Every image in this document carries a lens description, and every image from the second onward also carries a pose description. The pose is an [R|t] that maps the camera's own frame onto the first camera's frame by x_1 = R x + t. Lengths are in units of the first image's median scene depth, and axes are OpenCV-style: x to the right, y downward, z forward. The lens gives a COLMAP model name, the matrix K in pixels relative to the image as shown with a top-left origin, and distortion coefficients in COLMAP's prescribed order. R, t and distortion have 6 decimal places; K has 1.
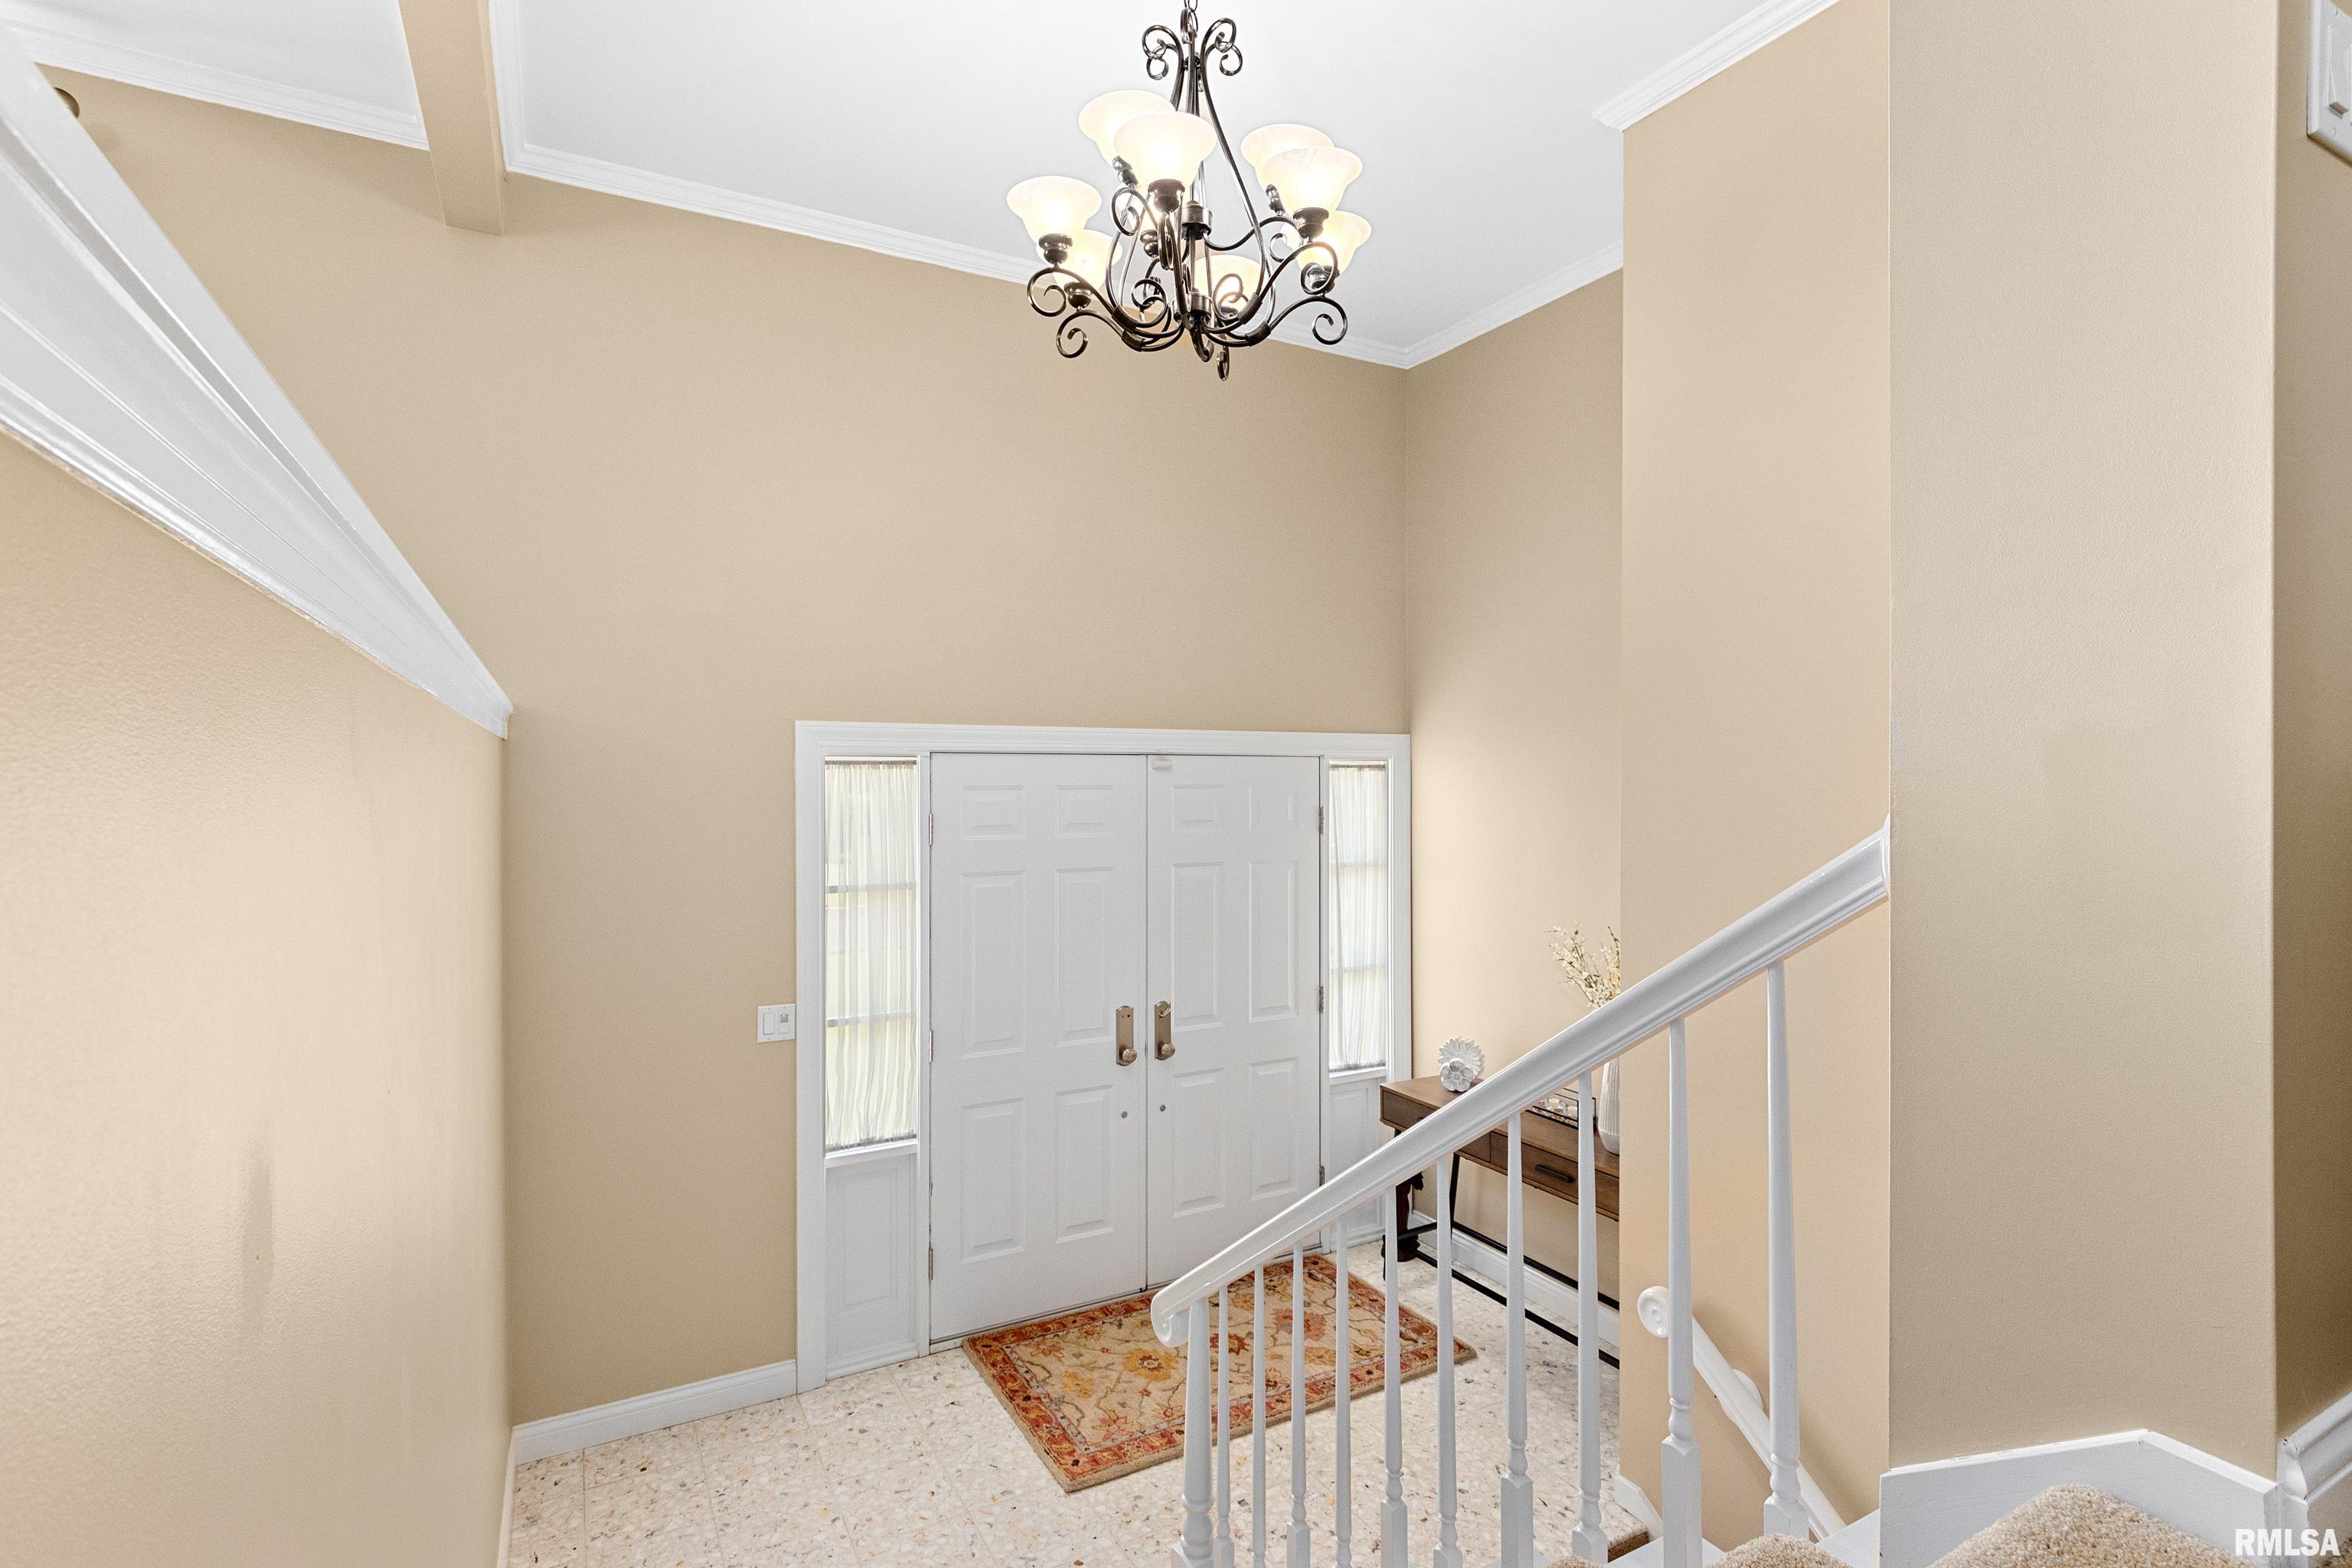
lens RADIAL K [[1099.9, 0, 1175.4], [0, 1099.9, 784.4], [0, 0, 1]] dist [0.003281, -0.000342]
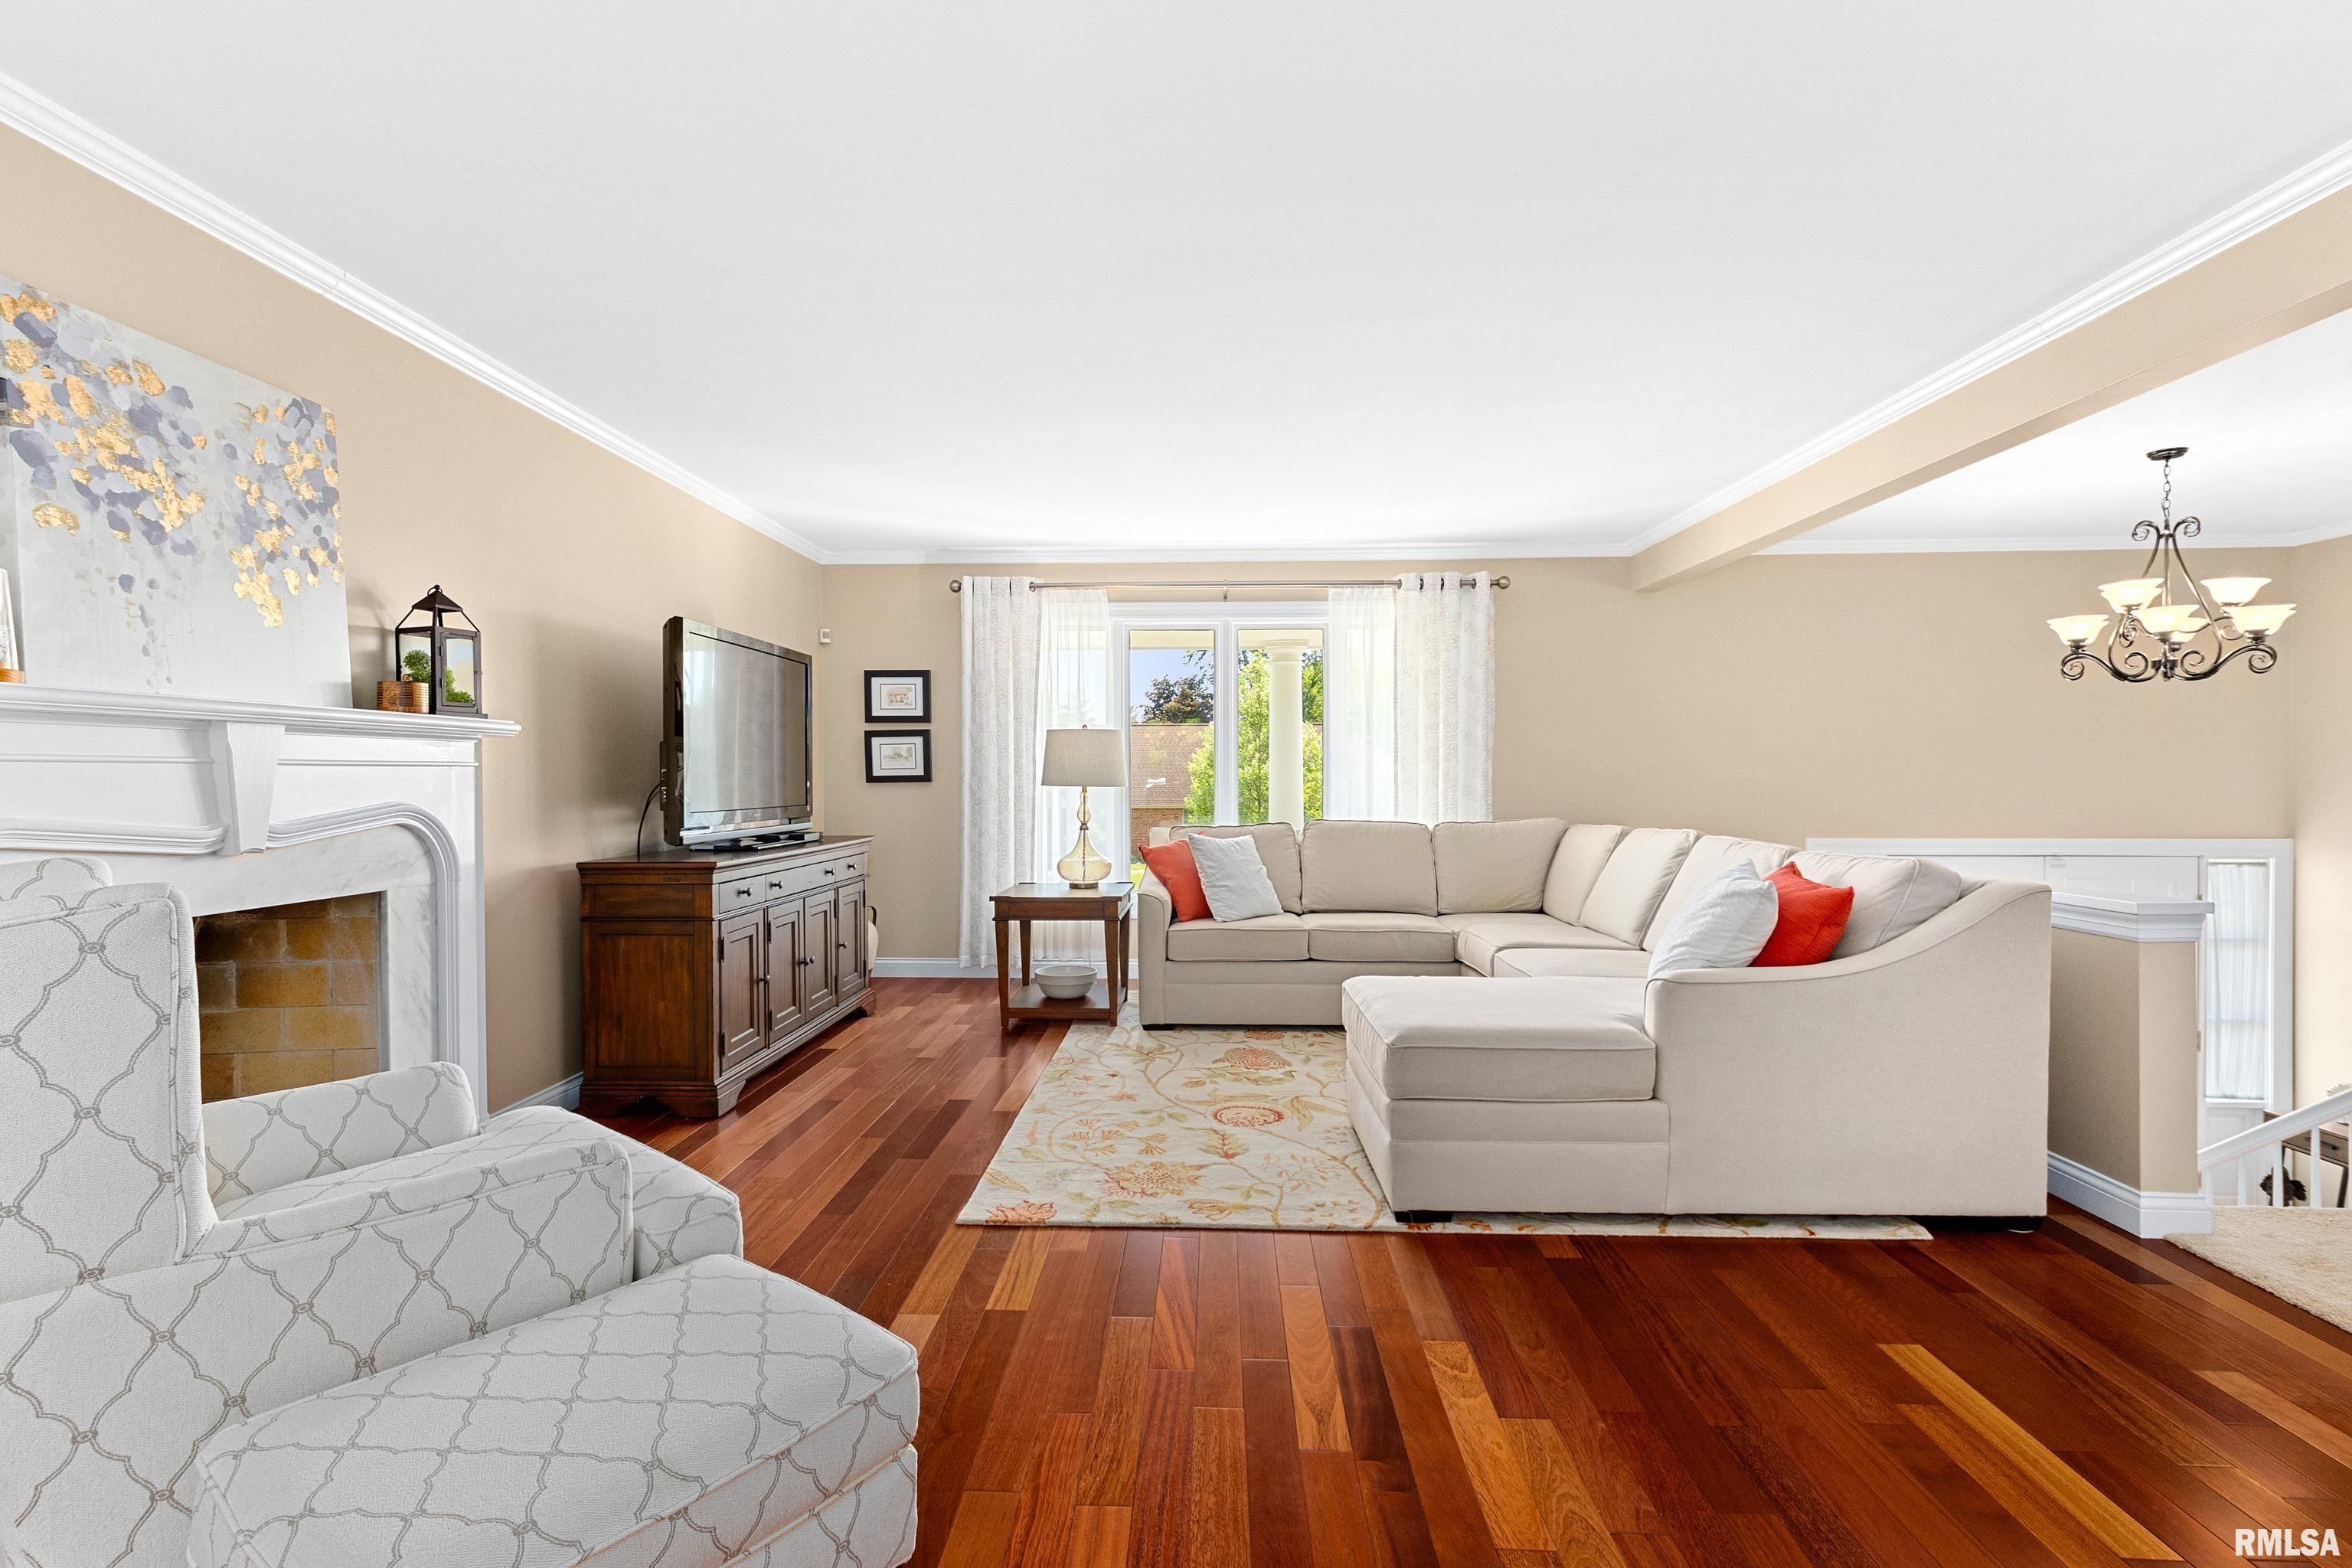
lens RADIAL K [[1099.9, 0, 1153.4], [0, 1099.9, 778.9], [0, 0, 1]] dist [0.003281, -0.000342]
pose [[0.847346, 0.008259, -0.530978, -0.227442], [-0.006107, 0.999964, 0.005809, -0.117503], [0.531007, -0.001679, 0.847366, -0.775844]]
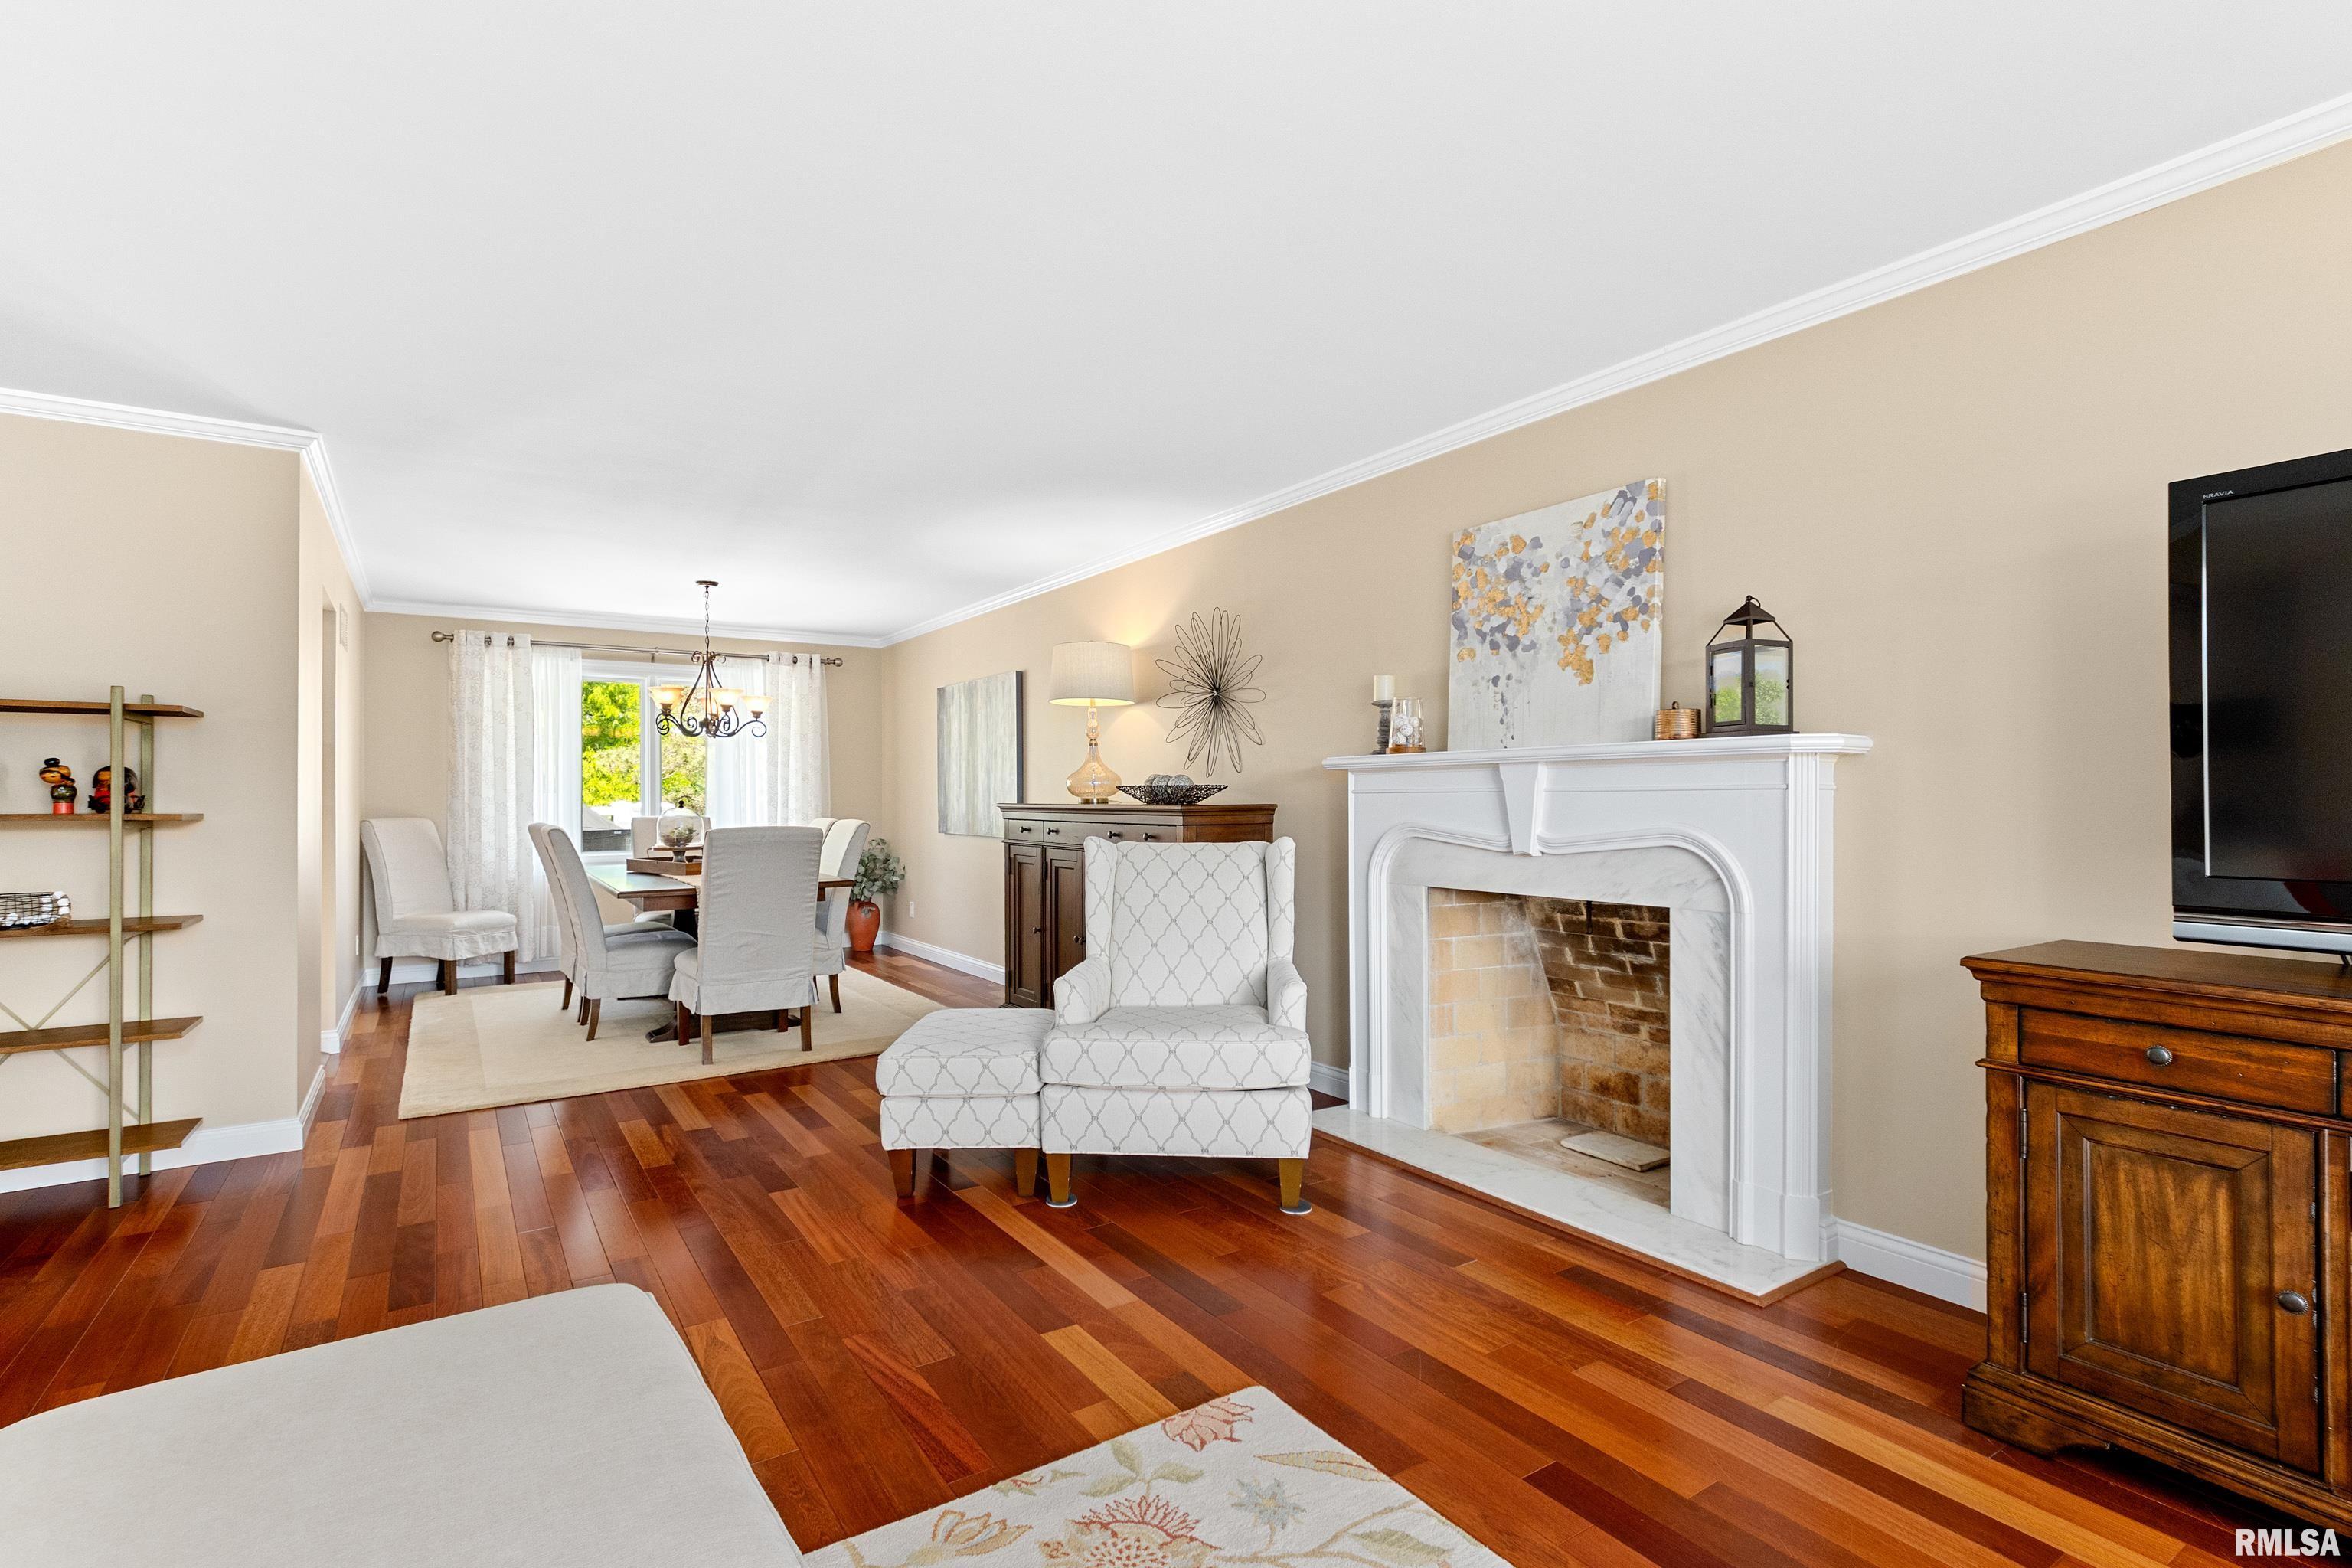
lens RADIAL K [[1099.9, 0, 1161.6], [0, 1099.9, 788.2], [0, 0, 1]] dist [0.003281, -0.000342]
pose [[-0.997241, 0.010708, -0.073454, -0.580668], [0.011270, 0.999910, -0.007243, -0.118975], [0.073369, -0.008051, -0.997272, 0.178649]]
